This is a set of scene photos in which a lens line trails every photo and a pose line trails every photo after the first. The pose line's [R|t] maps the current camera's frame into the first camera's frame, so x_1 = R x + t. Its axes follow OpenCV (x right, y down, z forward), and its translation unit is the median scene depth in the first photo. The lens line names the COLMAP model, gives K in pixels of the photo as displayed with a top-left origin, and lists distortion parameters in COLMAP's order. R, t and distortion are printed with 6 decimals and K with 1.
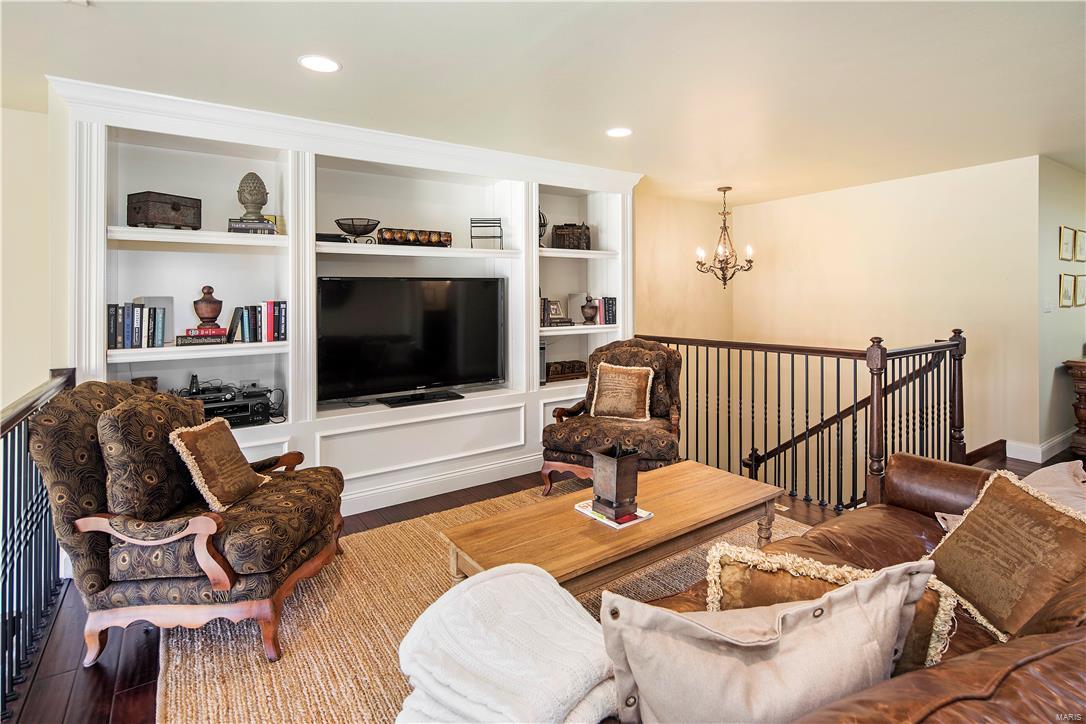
lens RADIAL K [[531.0, 0, 543.2], [0, 531.0, 332.7], [0, 0, 1]] dist [0.003483, -0.000300]
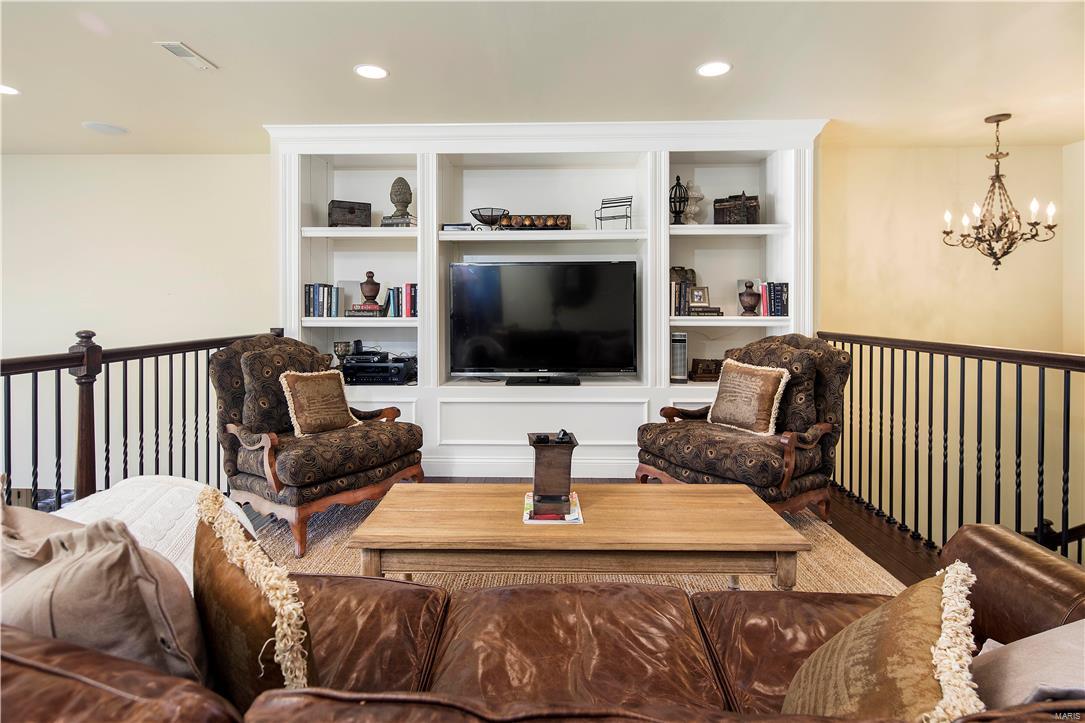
lens RADIAL K [[537.9, 0, 541.5], [0, 537.9, 343.2], [0, 0, 1]] dist [0.004328, 0.000045]
pose [[0.809293, 0.052572, -0.585047, 0.389039], [-0.049210, 0.998554, 0.021657, 0.030093], [0.585340, 0.011263, 0.810710, 0.170259]]
